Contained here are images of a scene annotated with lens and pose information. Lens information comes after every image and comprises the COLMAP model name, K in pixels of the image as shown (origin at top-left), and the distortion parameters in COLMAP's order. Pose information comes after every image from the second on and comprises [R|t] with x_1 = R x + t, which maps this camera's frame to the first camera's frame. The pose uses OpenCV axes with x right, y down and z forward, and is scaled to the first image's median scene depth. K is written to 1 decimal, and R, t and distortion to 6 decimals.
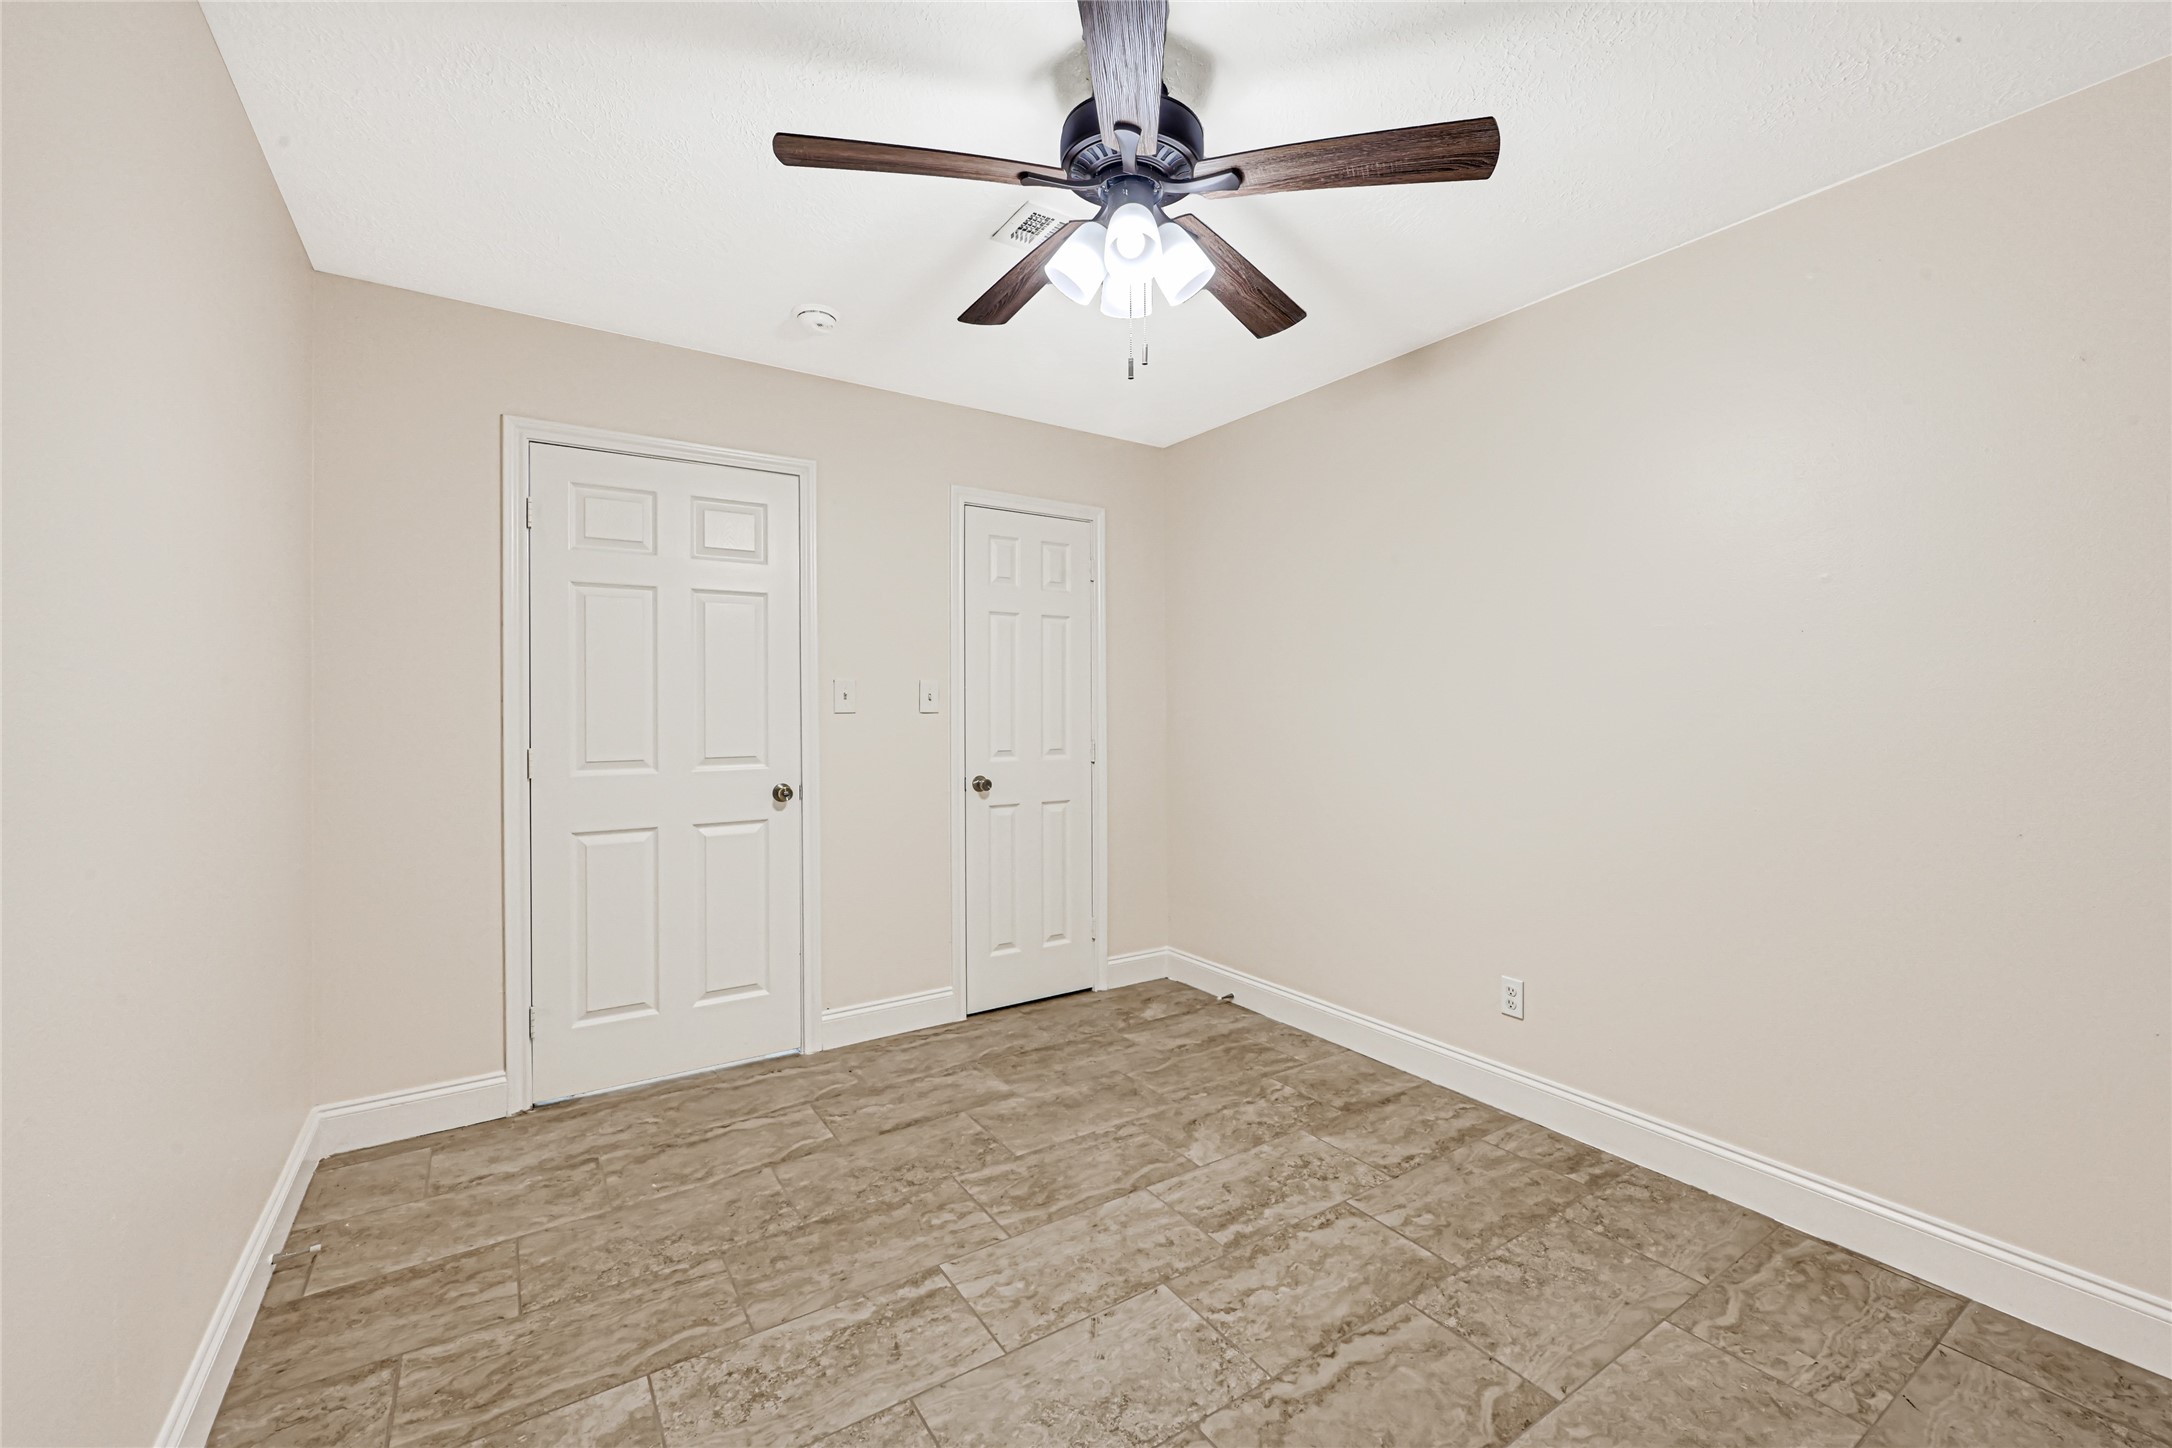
lens RADIAL K [[889.6, 0, 1089.0], [0, 889.6, 709.9], [0, 0, 1]] dist [-0.000388, -0.000112]
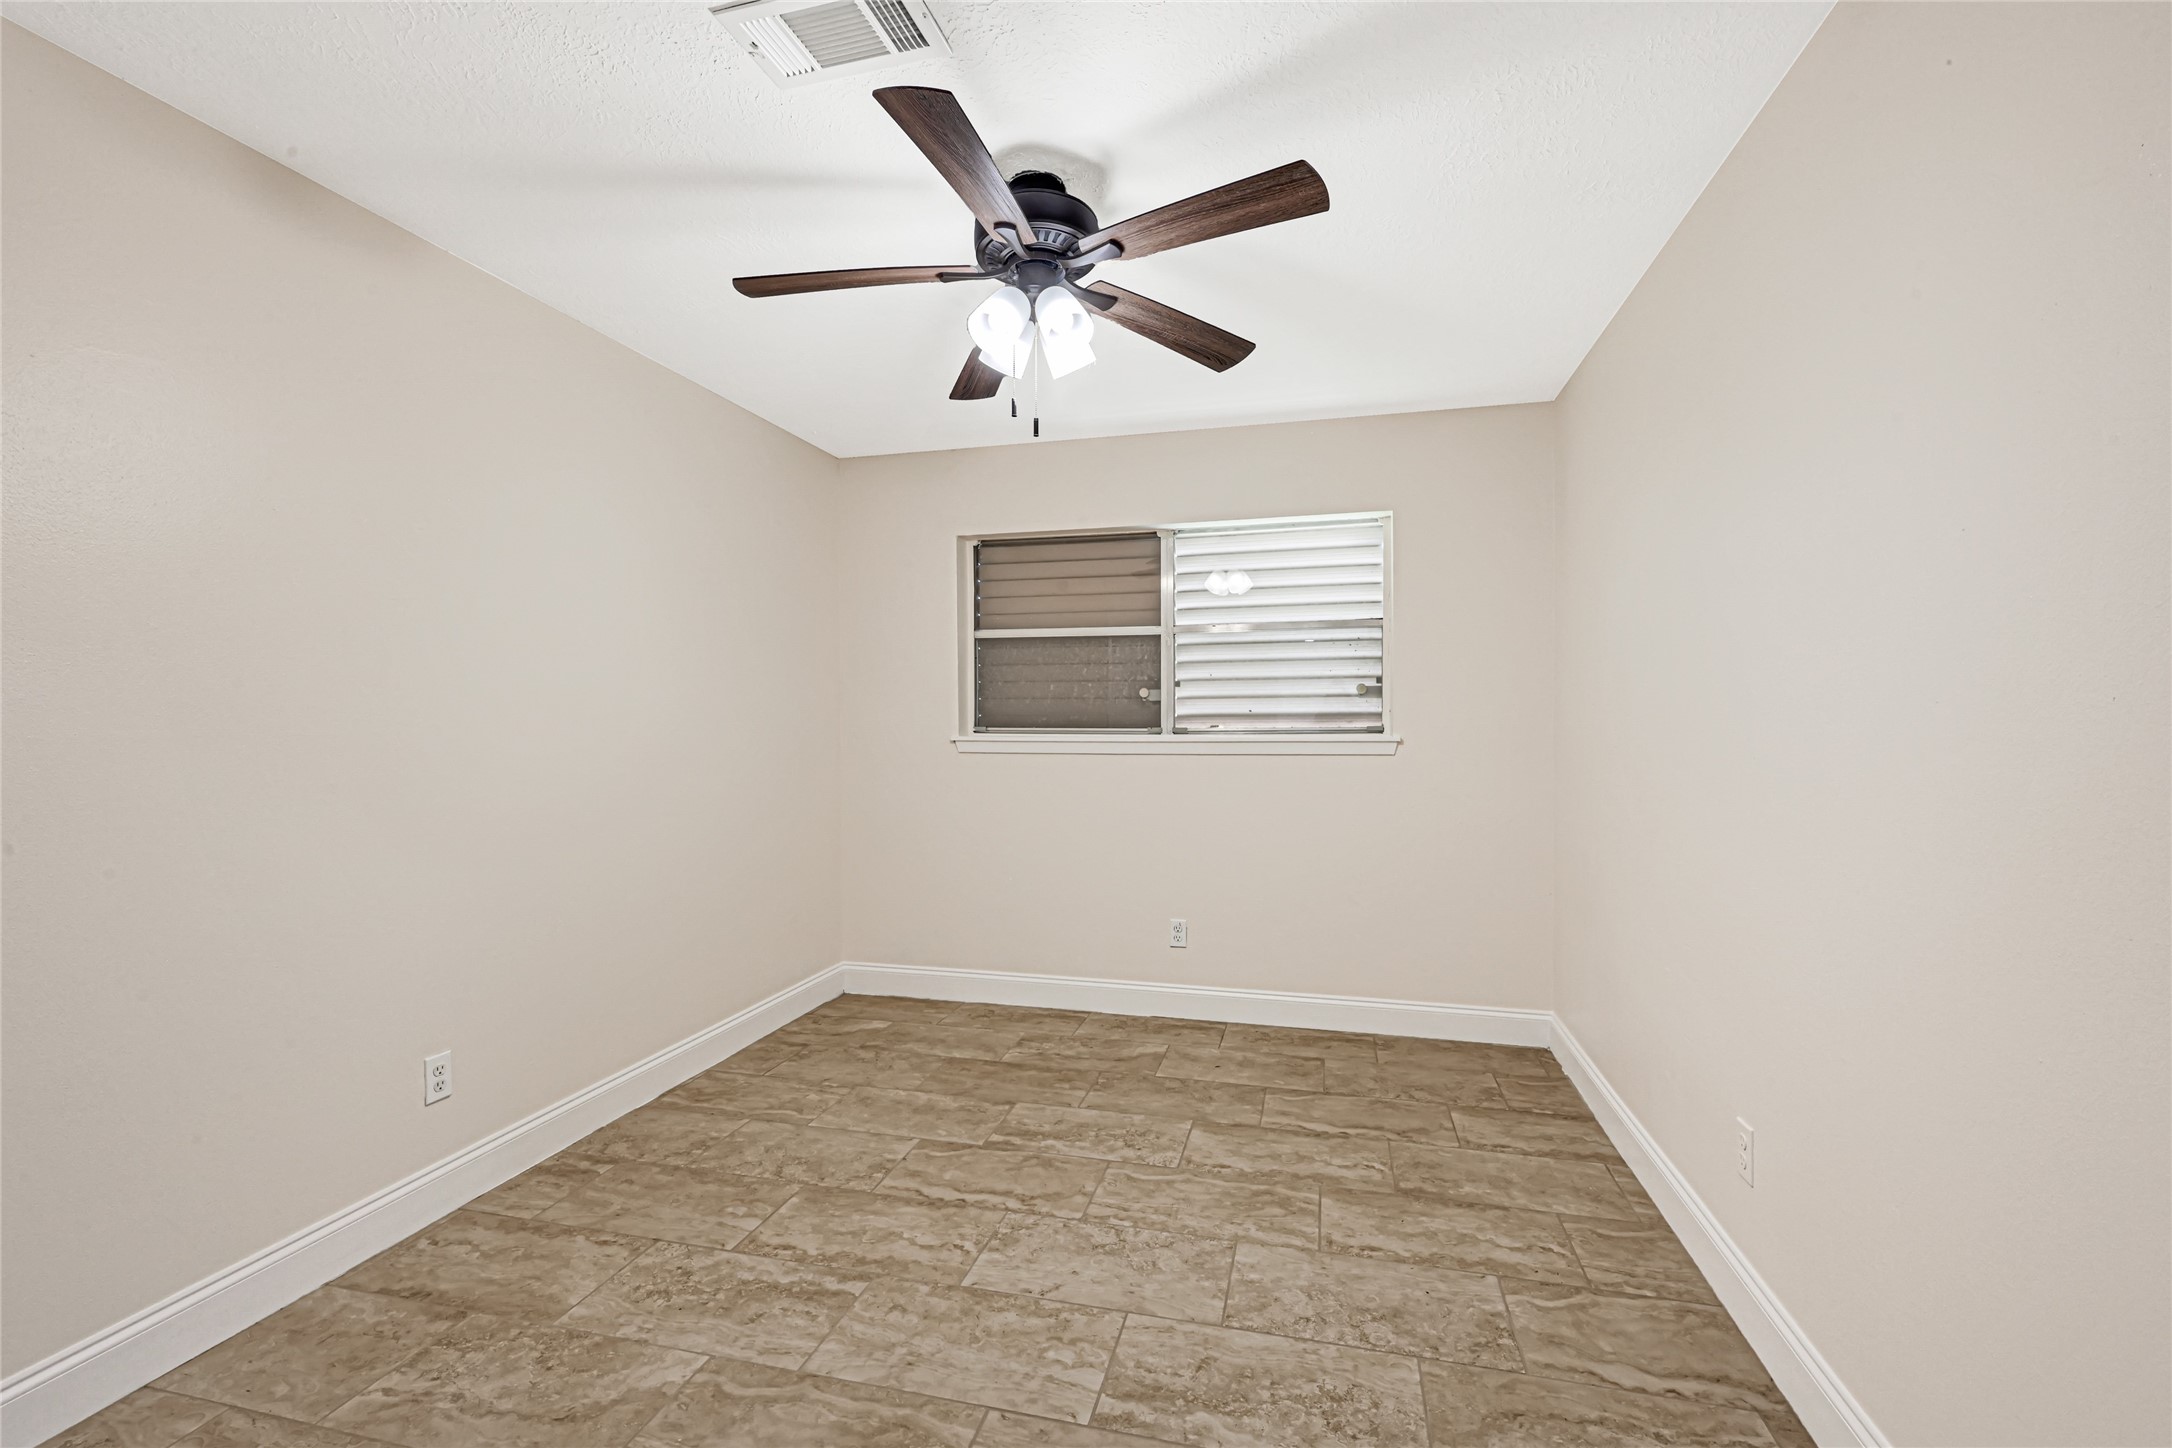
lens RADIAL K [[889.6, 0, 1105.6], [0, 889.6, 724.8], [0, 0, 1]] dist [-0.000388, -0.000112]
pose [[-0.669772, 0.000026, 0.742567, -0.803113], [0.007481, 0.999949, 0.006712, -0.008239], [-0.742529, 0.010050, -0.669738, 1.577745]]
